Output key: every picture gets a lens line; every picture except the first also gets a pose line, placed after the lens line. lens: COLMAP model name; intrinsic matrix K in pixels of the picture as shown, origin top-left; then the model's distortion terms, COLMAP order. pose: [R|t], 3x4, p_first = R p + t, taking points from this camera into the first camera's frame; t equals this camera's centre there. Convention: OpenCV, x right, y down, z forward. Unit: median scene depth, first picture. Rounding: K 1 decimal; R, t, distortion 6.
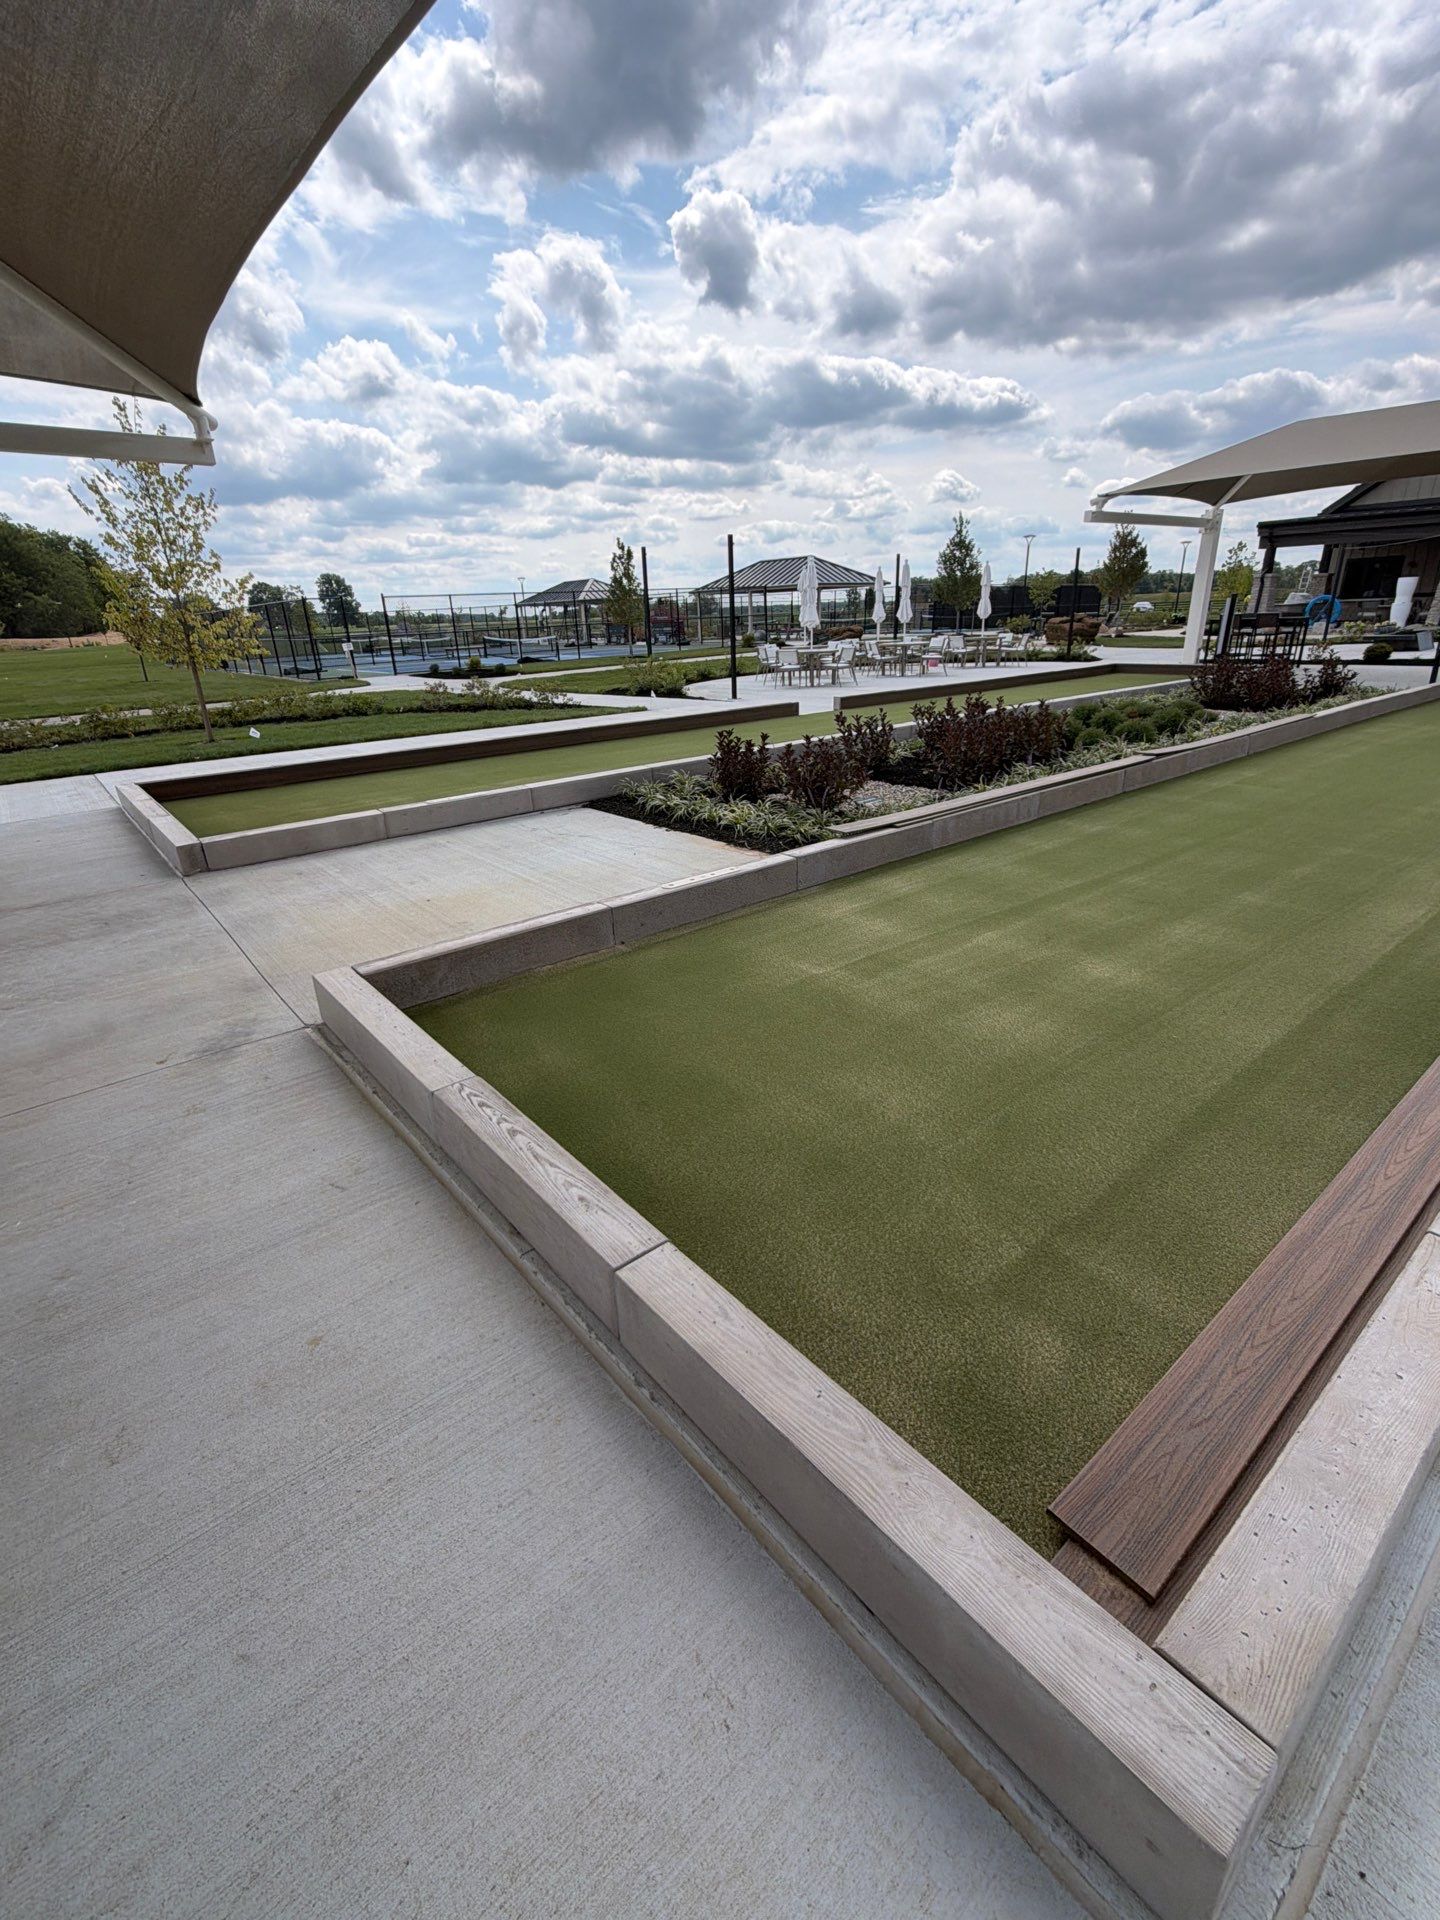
lens RADIAL K [[857.1, 0, 719.4], [0, 857.1, 958.0], [0, 0, 1]] dist [0.000009, -0.000197]
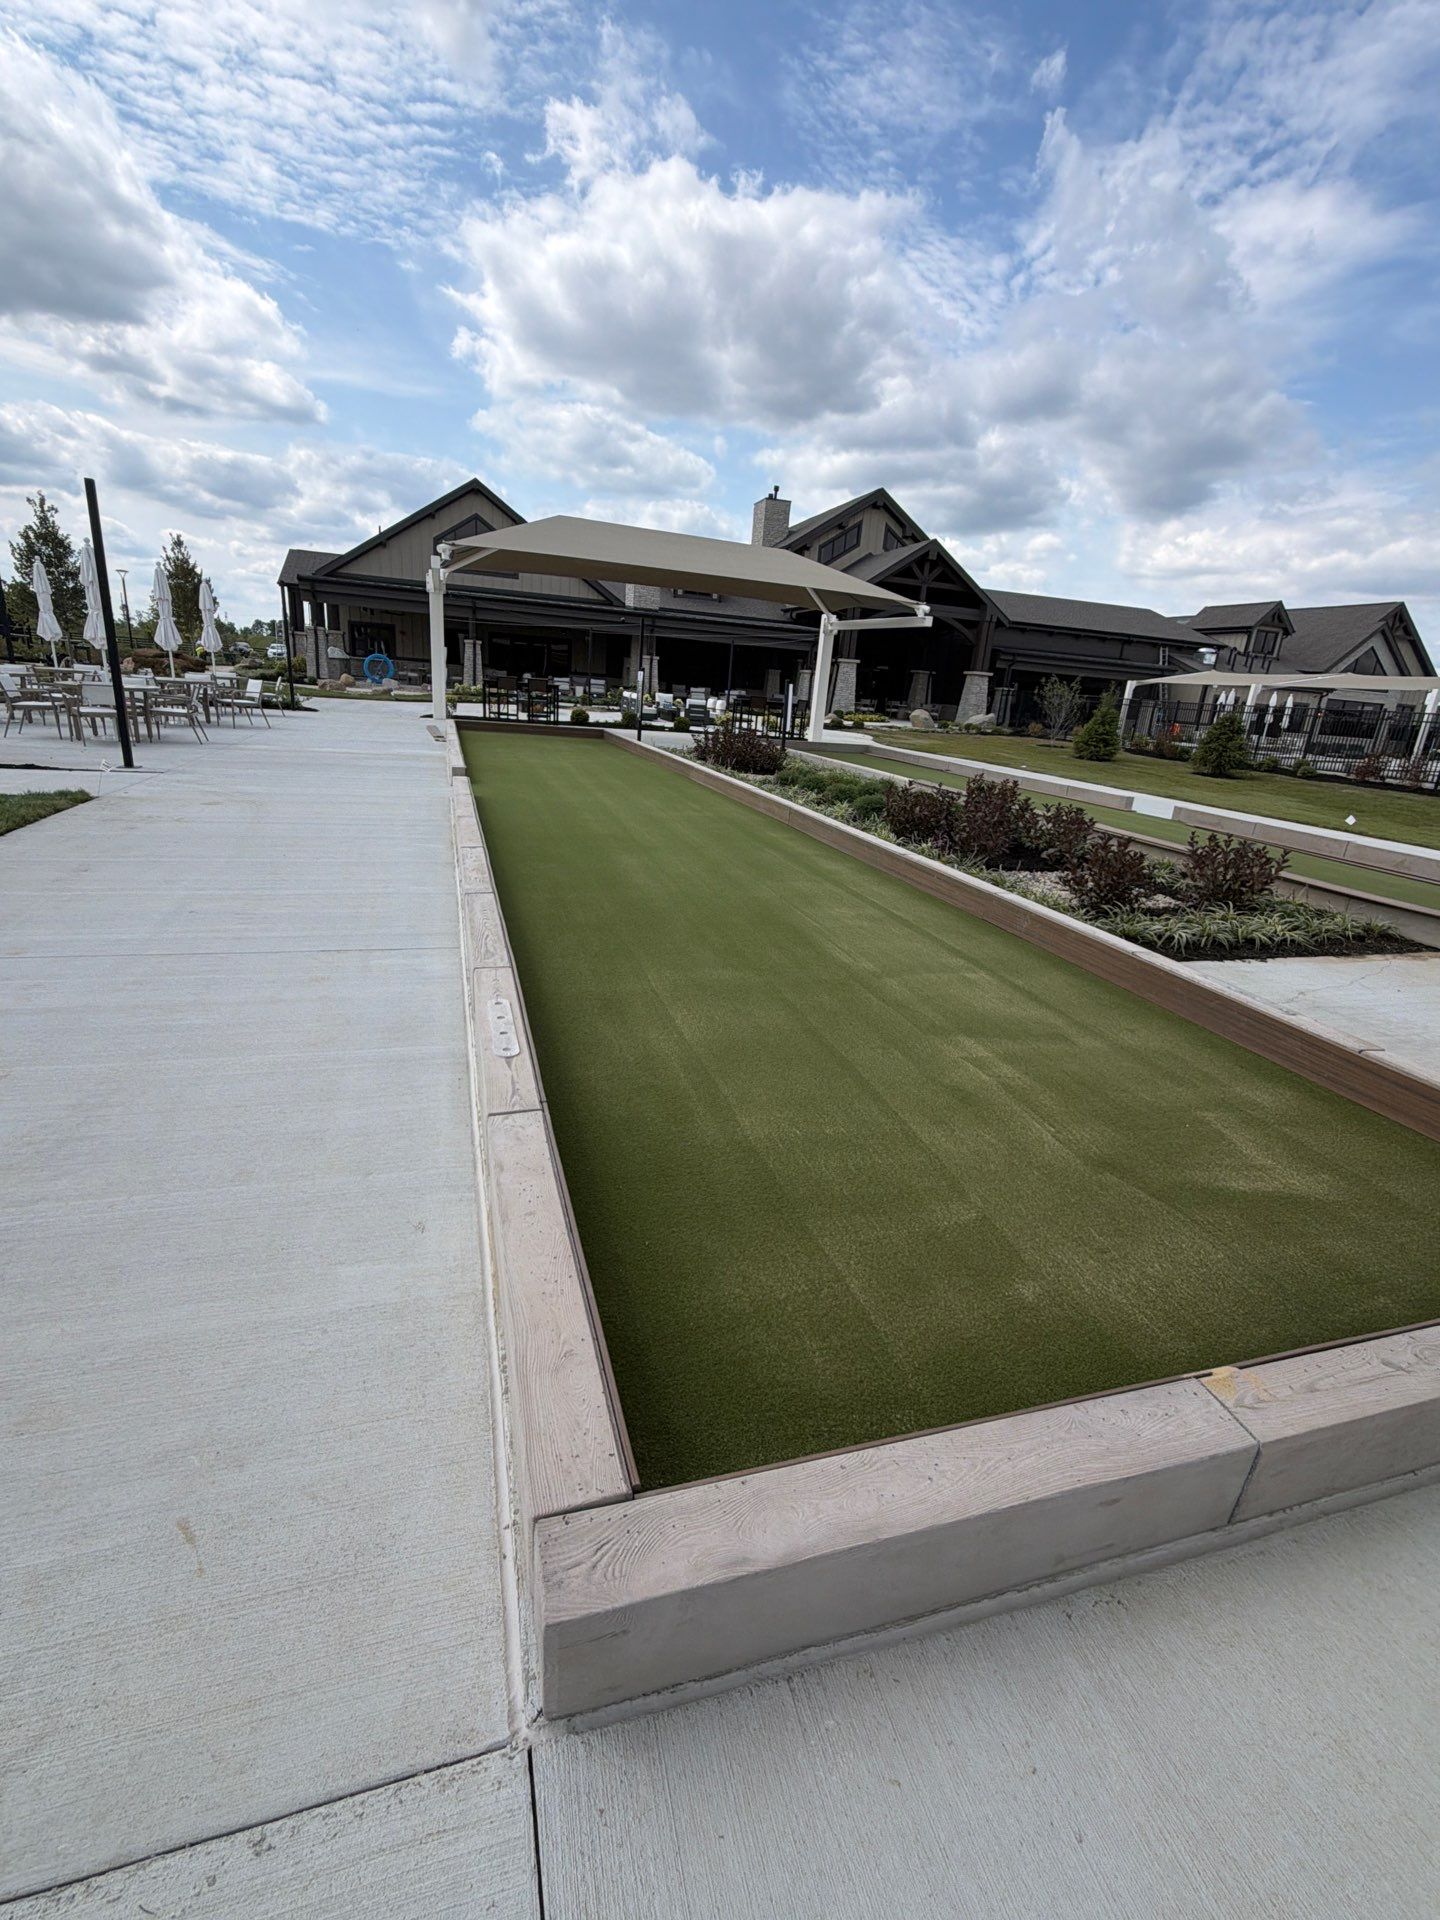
lens RADIAL K [[857.1, 0, 718.3], [0, 857.1, 963.2], [0, 0, 1]] dist [0.000009, -0.000197]
pose [[0.369466, -0.228254, 0.900775, -1.263636], [0.259440, 0.956153, 0.135874, -0.499904], [-0.892293, 0.183496, 0.412484, 1.425434]]
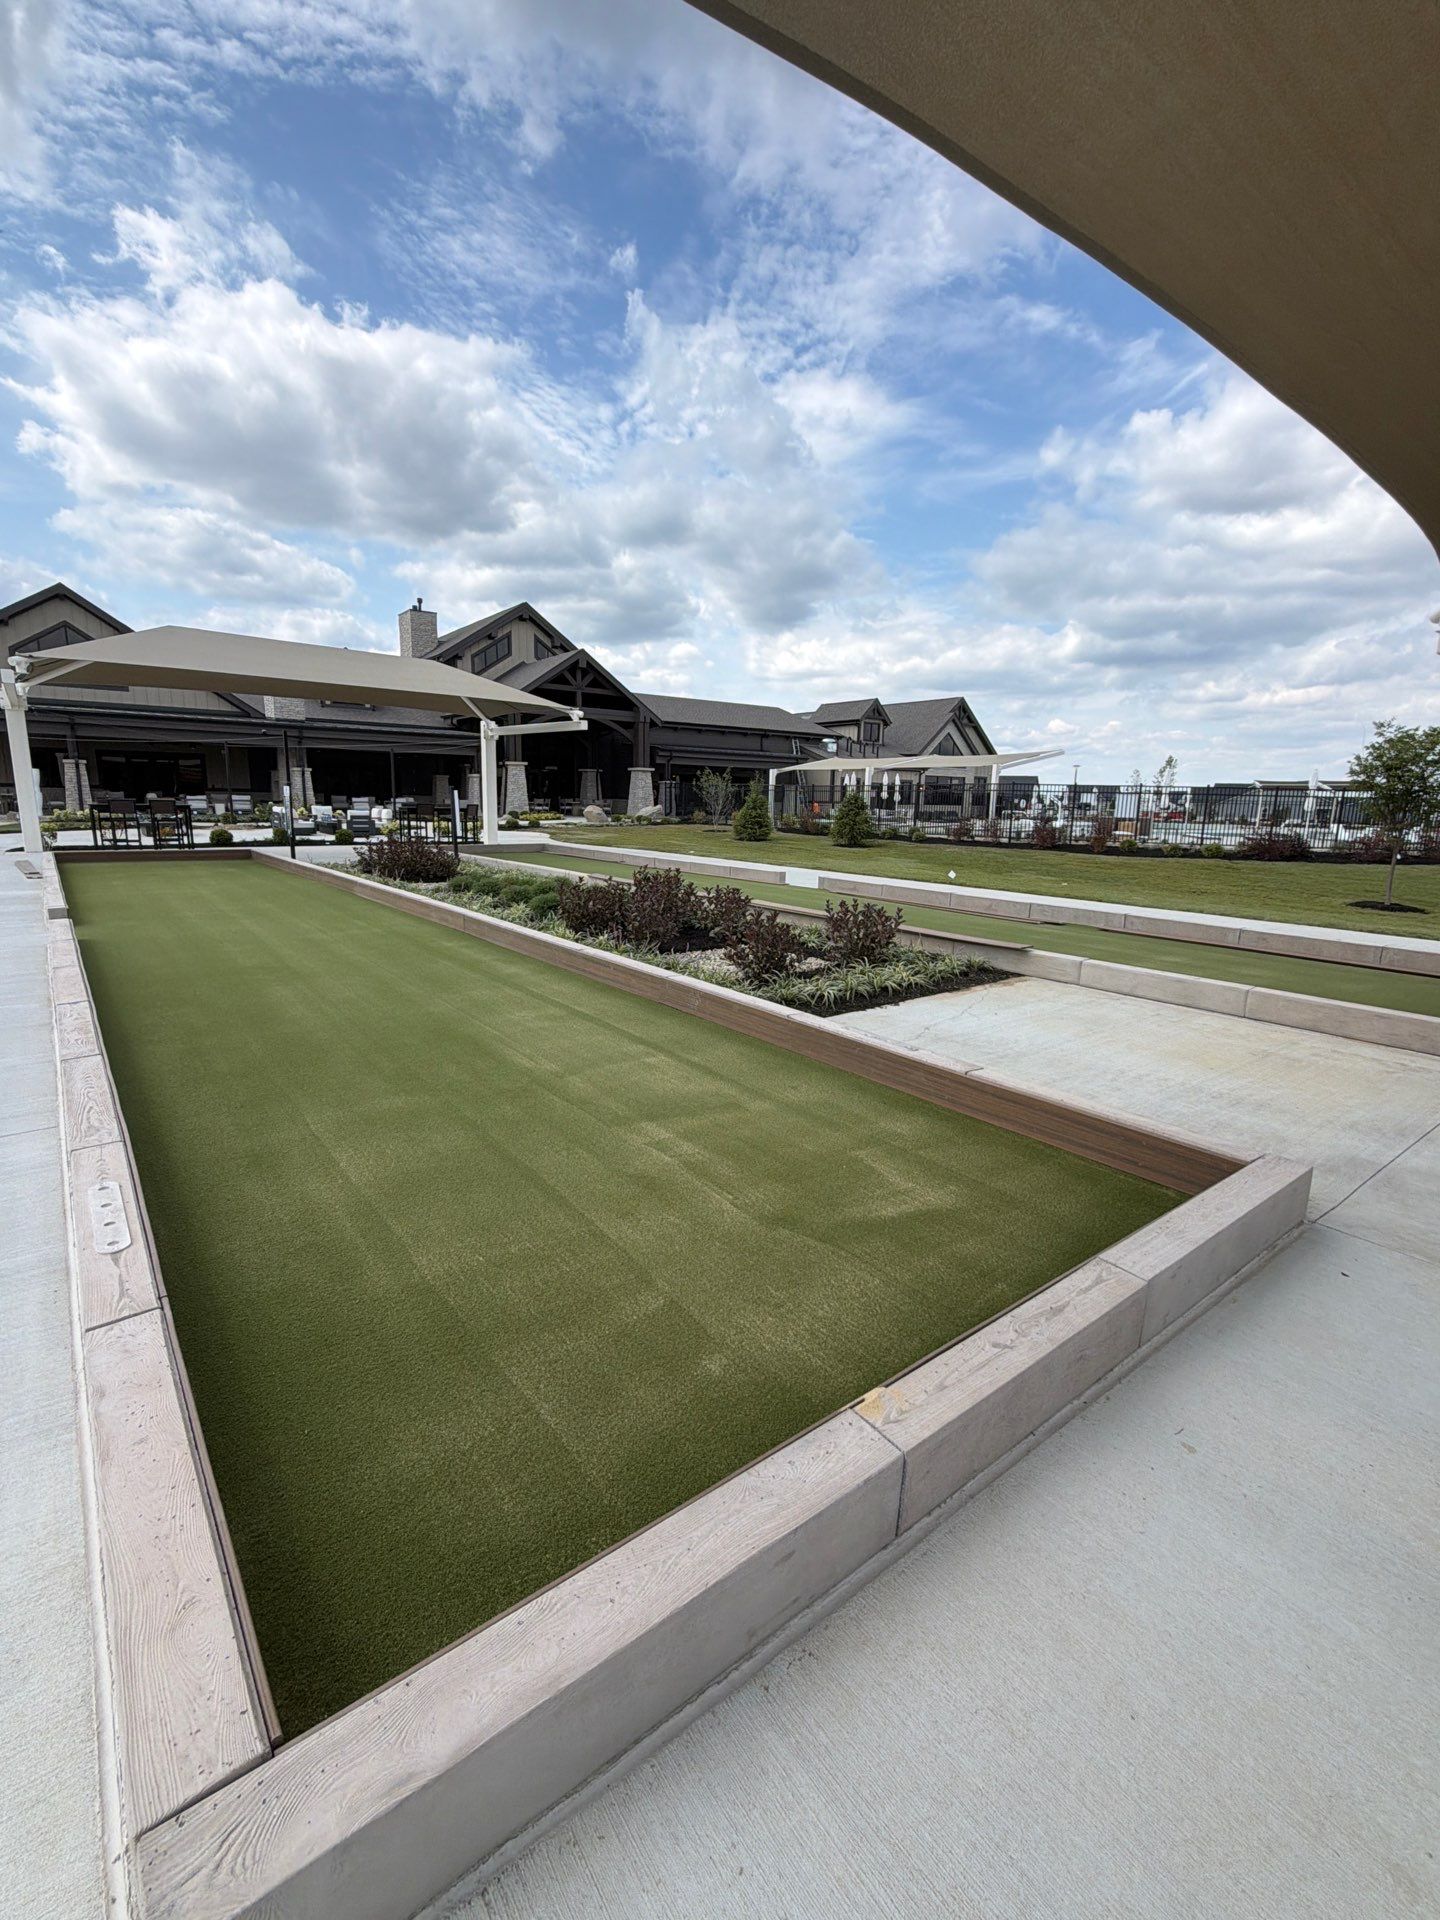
lens RADIAL K [[857.1, 0, 721.8], [0, 857.1, 963.9], [0, 0, 1]] dist [0.000009, -0.000197]
pose [[0.015459, -0.156552, 0.987549, -1.262828], [0.350776, 0.925743, 0.141263, -0.498024], [-0.936332, 0.344225, 0.069226, 1.389963]]
